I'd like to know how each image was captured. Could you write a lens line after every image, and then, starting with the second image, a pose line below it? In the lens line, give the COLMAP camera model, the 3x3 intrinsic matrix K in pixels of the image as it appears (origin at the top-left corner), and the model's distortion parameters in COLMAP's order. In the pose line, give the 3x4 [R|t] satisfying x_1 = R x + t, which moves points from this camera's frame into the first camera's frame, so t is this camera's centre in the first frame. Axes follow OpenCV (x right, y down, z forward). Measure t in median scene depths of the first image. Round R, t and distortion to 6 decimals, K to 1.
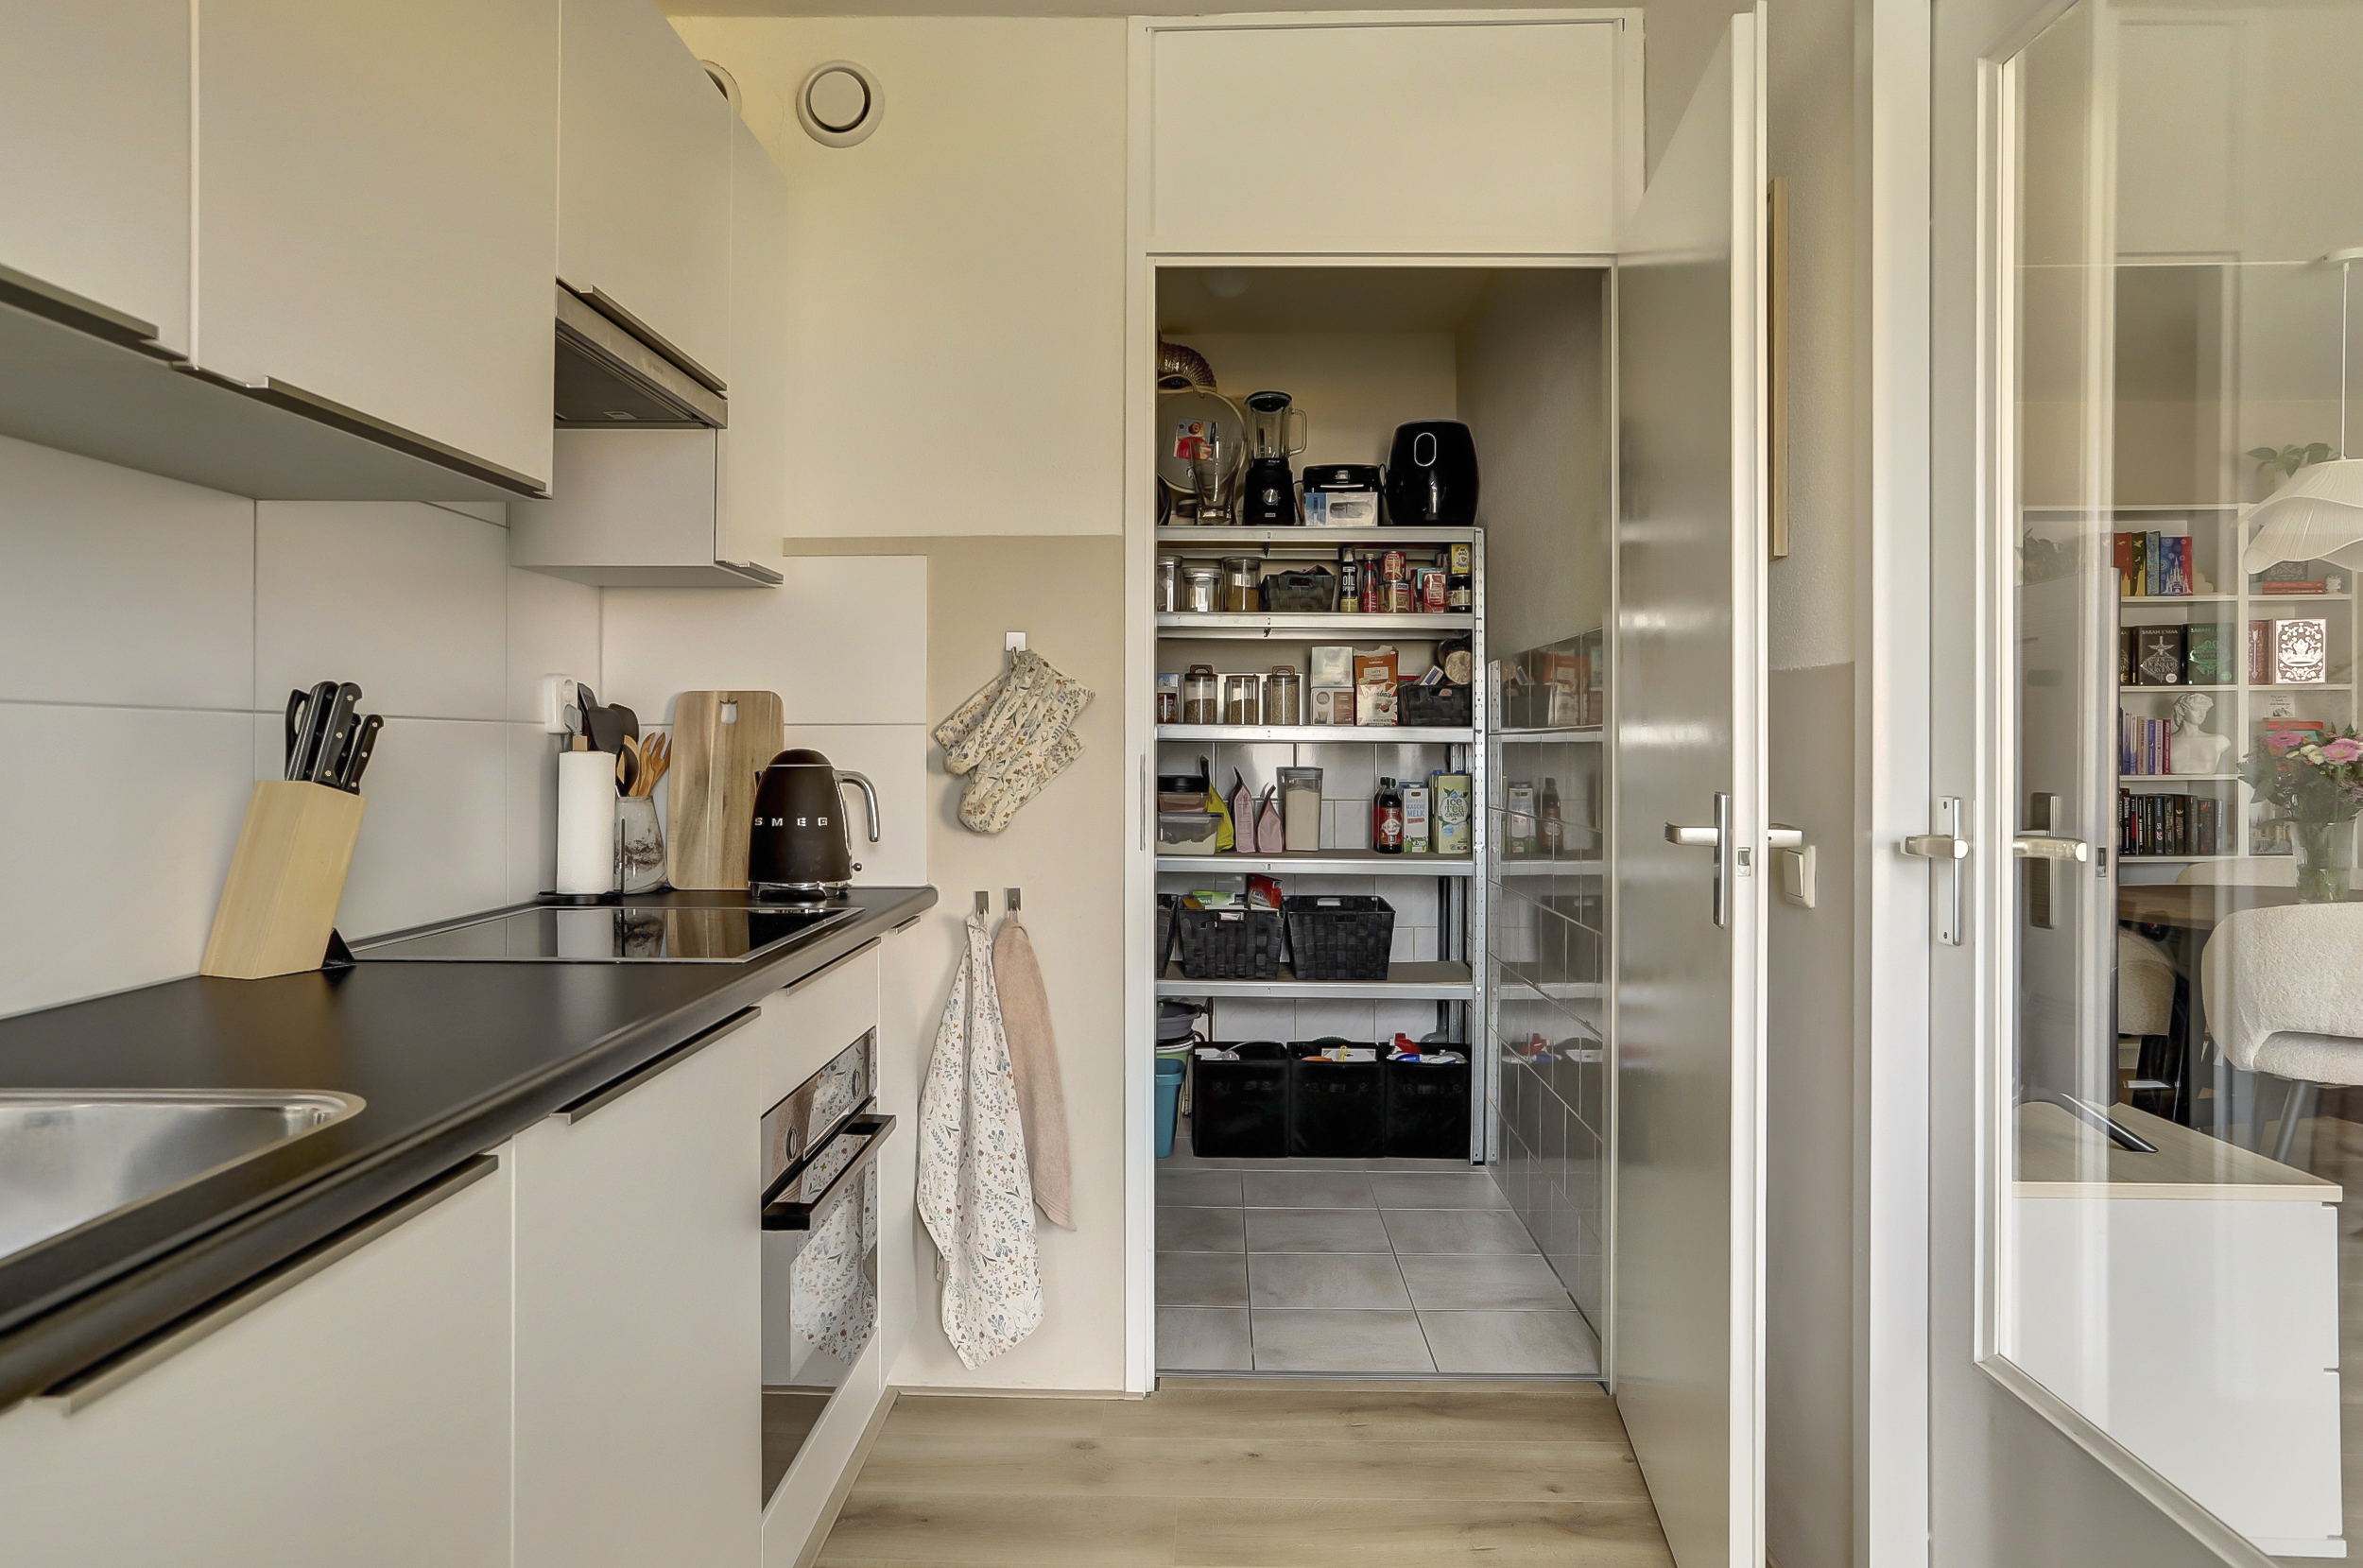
lens RADIAL K [[1535.6, 0, 1180.8], [0, 1535.6, 770.2], [0, 0, 1]] dist [-0.035810, 0.073618]
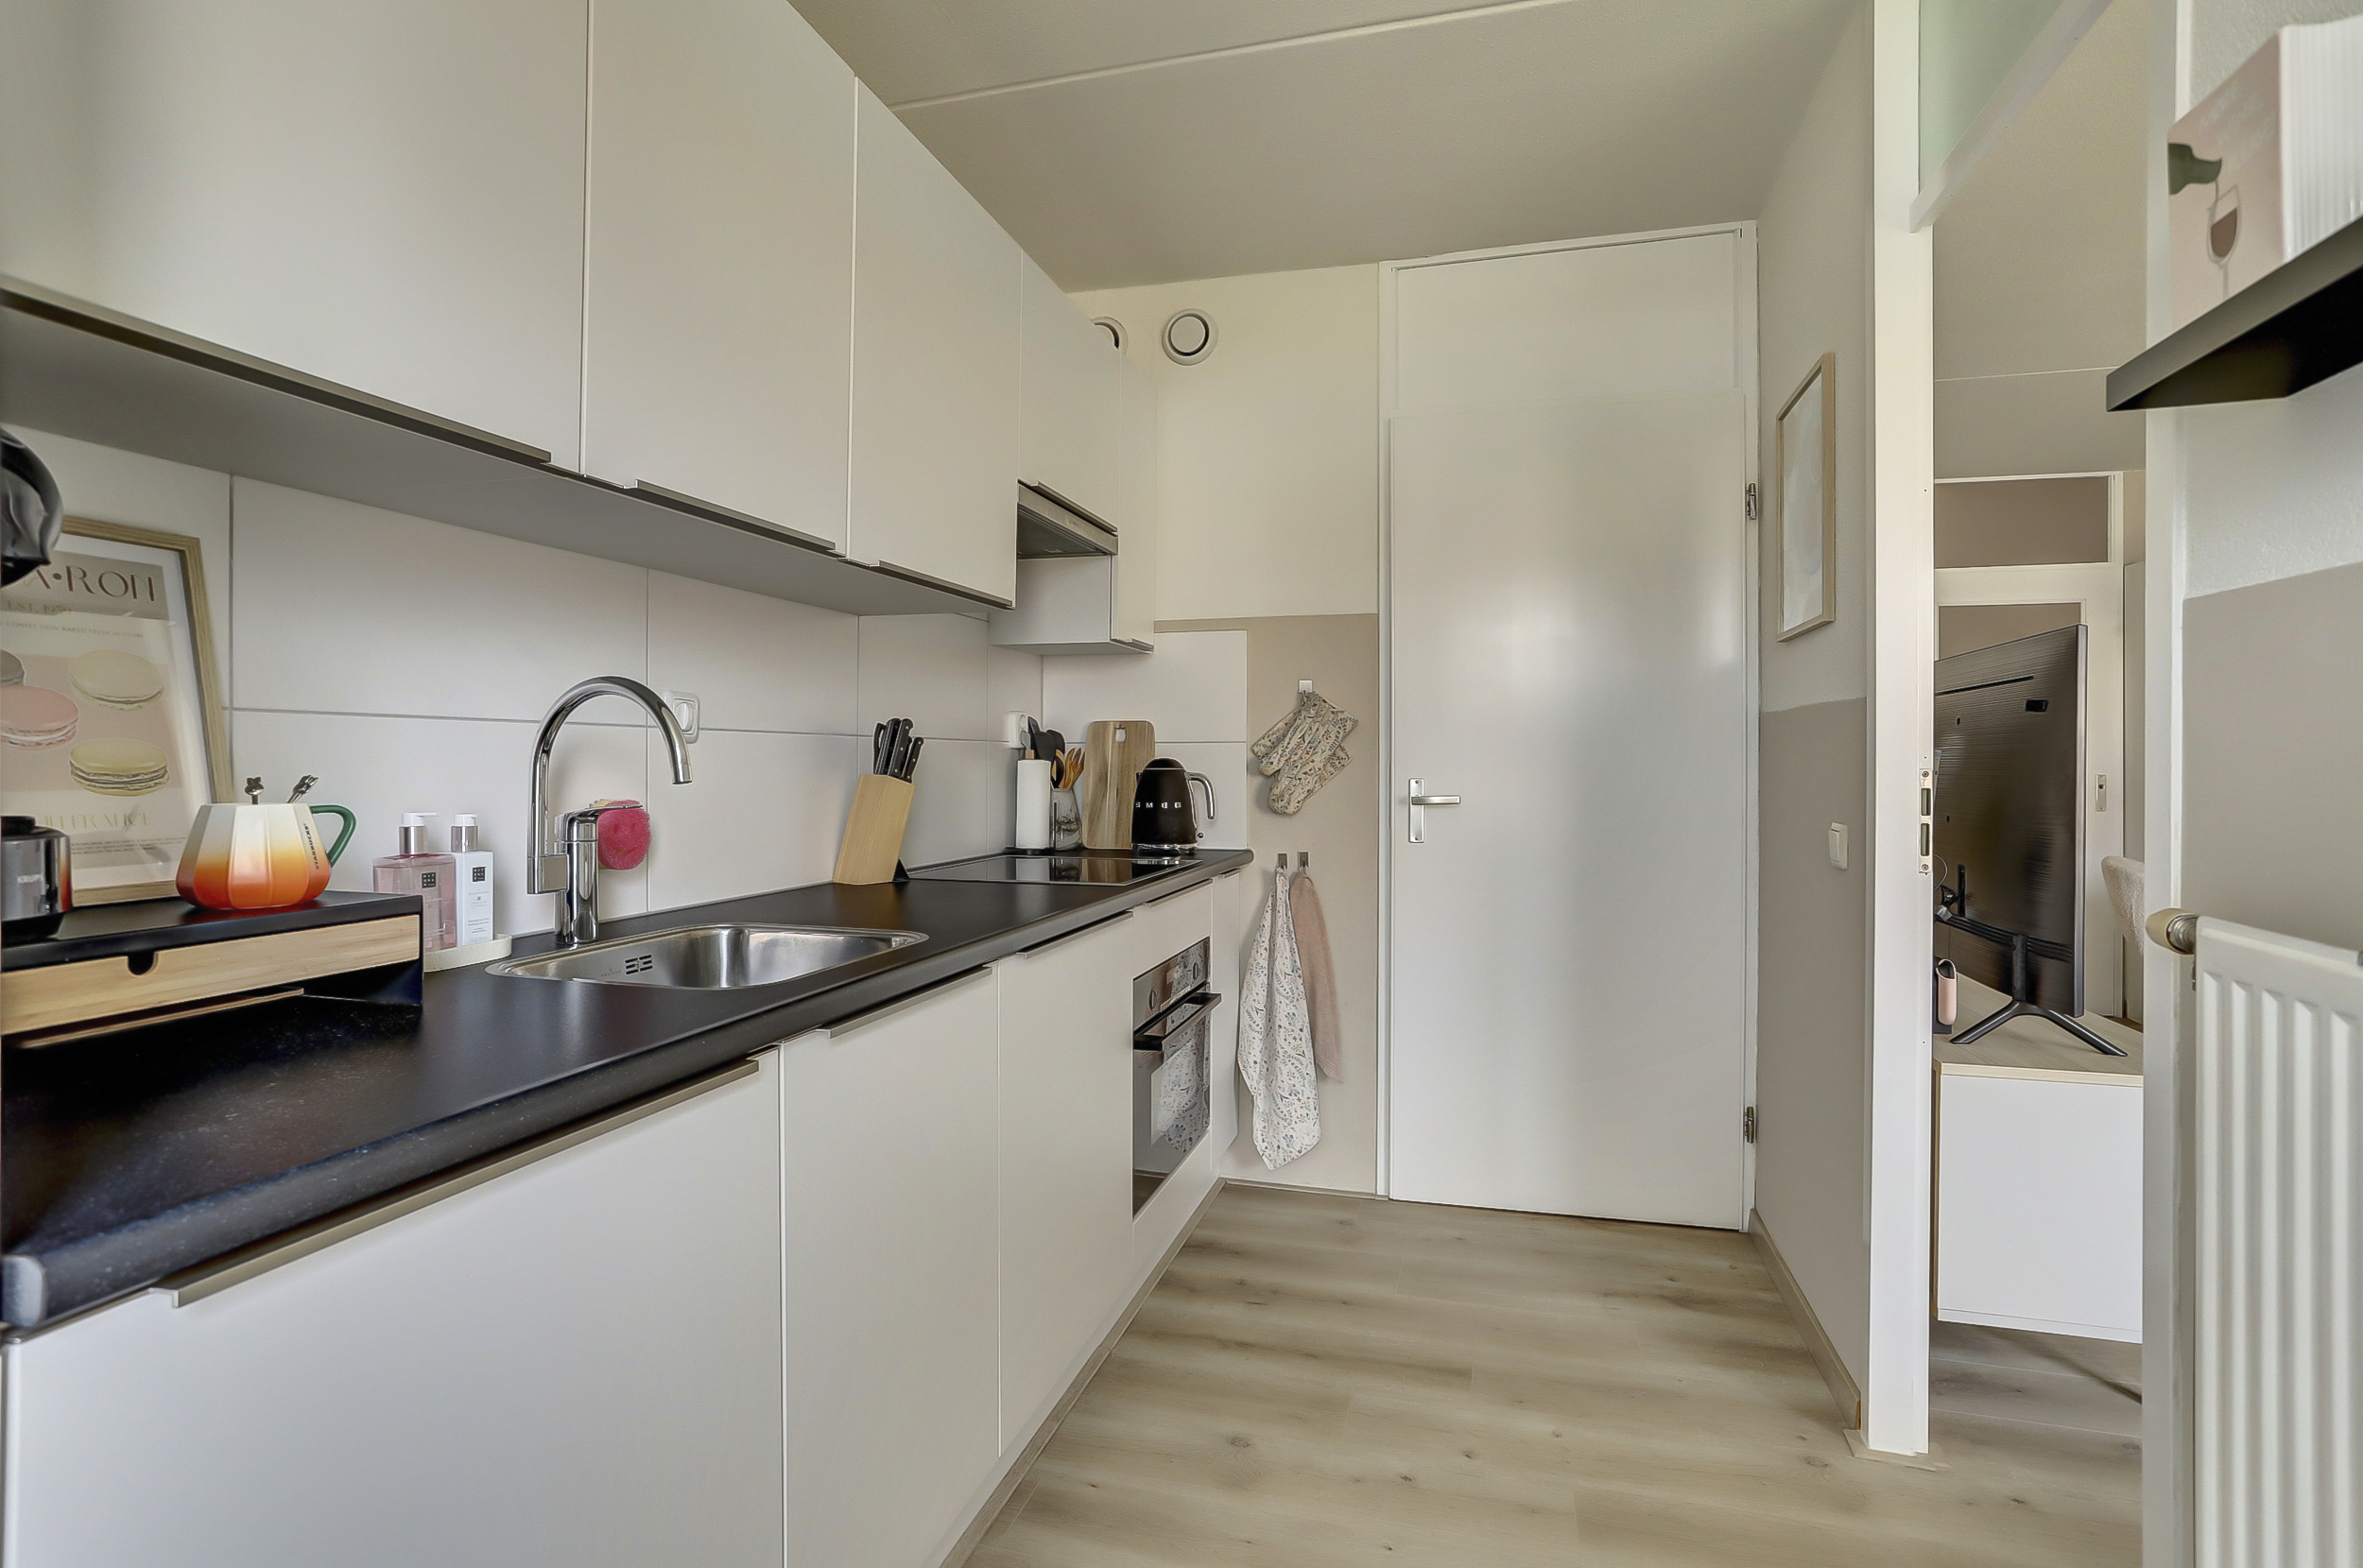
lens RADIAL K [[1156.1, 0, 1181.5], [0, 1156.1, 784.0], [0, 0, 1]] dist [0.000131, 0.000167]
pose [[0.970873, 0.004998, -0.239542, 0.048363], [-0.003567, 0.999973, 0.006408, 0.004719], [0.239568, -0.005367, 0.970865, -0.128771]]
